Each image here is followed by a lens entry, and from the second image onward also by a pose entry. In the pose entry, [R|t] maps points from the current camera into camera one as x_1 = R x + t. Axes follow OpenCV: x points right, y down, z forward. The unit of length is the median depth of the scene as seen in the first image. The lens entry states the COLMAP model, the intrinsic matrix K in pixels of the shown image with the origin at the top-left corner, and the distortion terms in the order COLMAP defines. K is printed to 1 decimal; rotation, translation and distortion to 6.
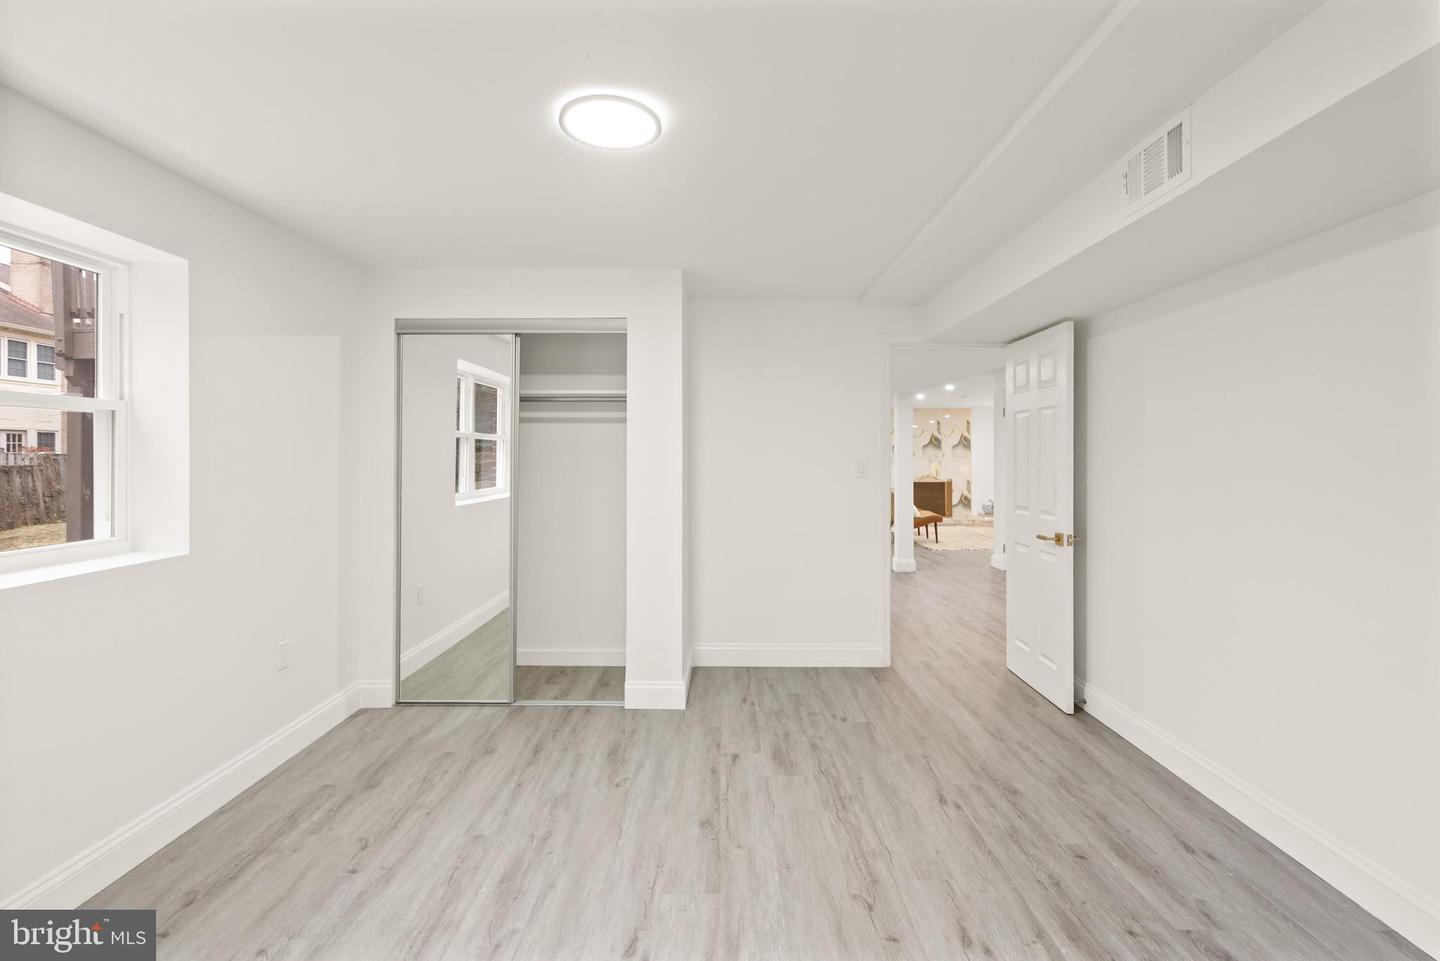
lens RADIAL K [[672.7, 0, 727.5], [0, 672.7, 462.1], [0, 0, 1]] dist [-0.001198, 0.000422]
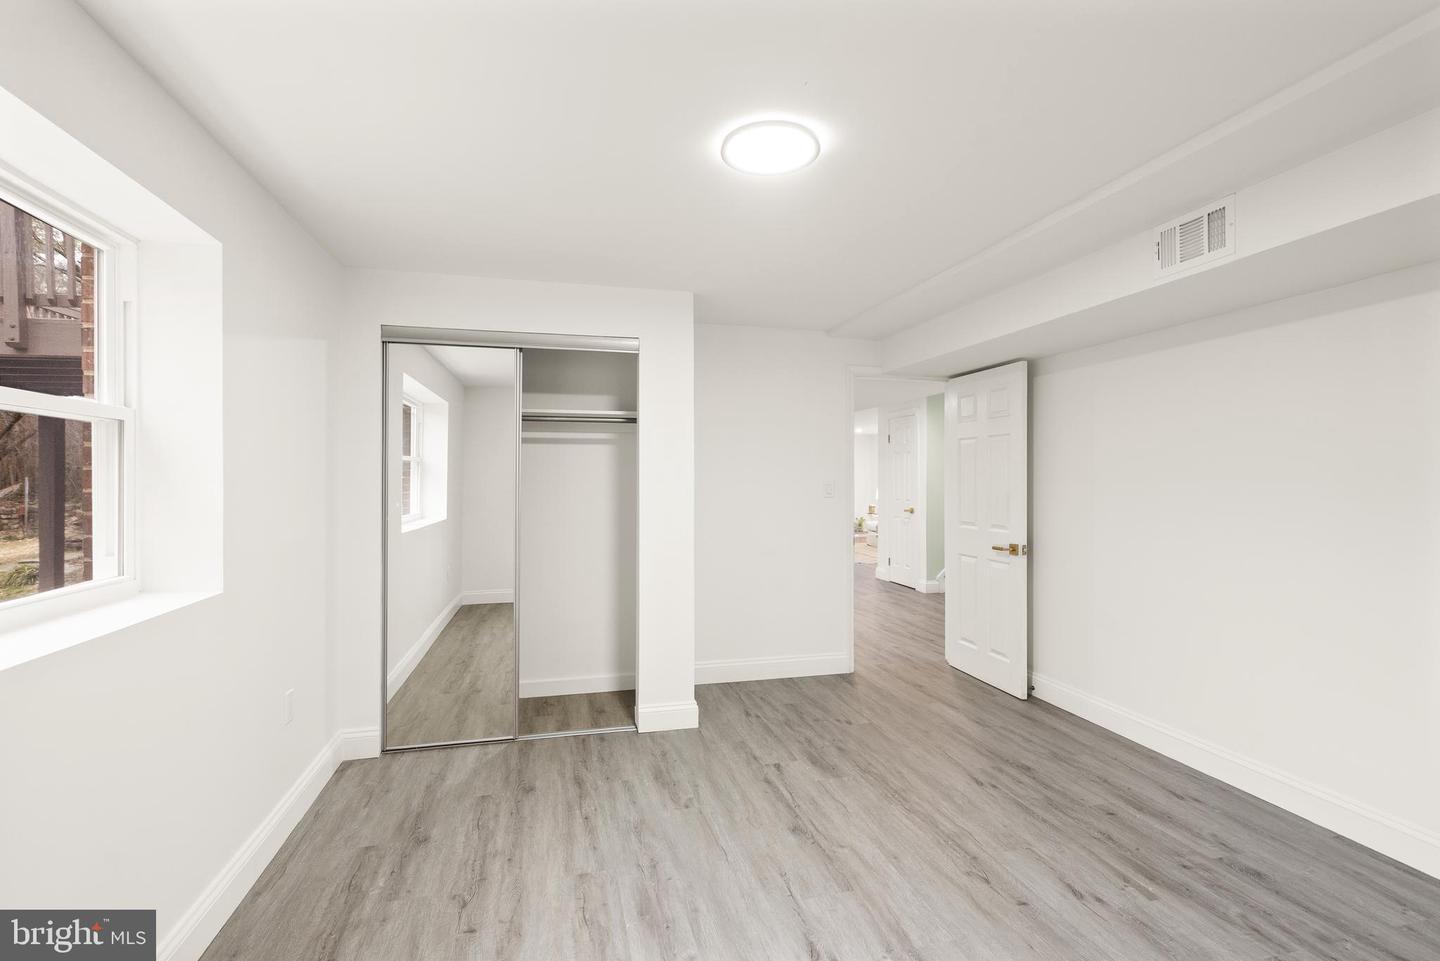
lens RADIAL K [[660.5, 0, 725.2], [0, 660.5, 483.7], [0, 0, 1]] dist [-0.002190, 0.000442]
pose [[0.967640, -0.002469, 0.252323, -0.325276], [0.003283, 0.999991, -0.002805, 0.004156], [-0.252314, 0.003543, 0.967639, 0.032626]]
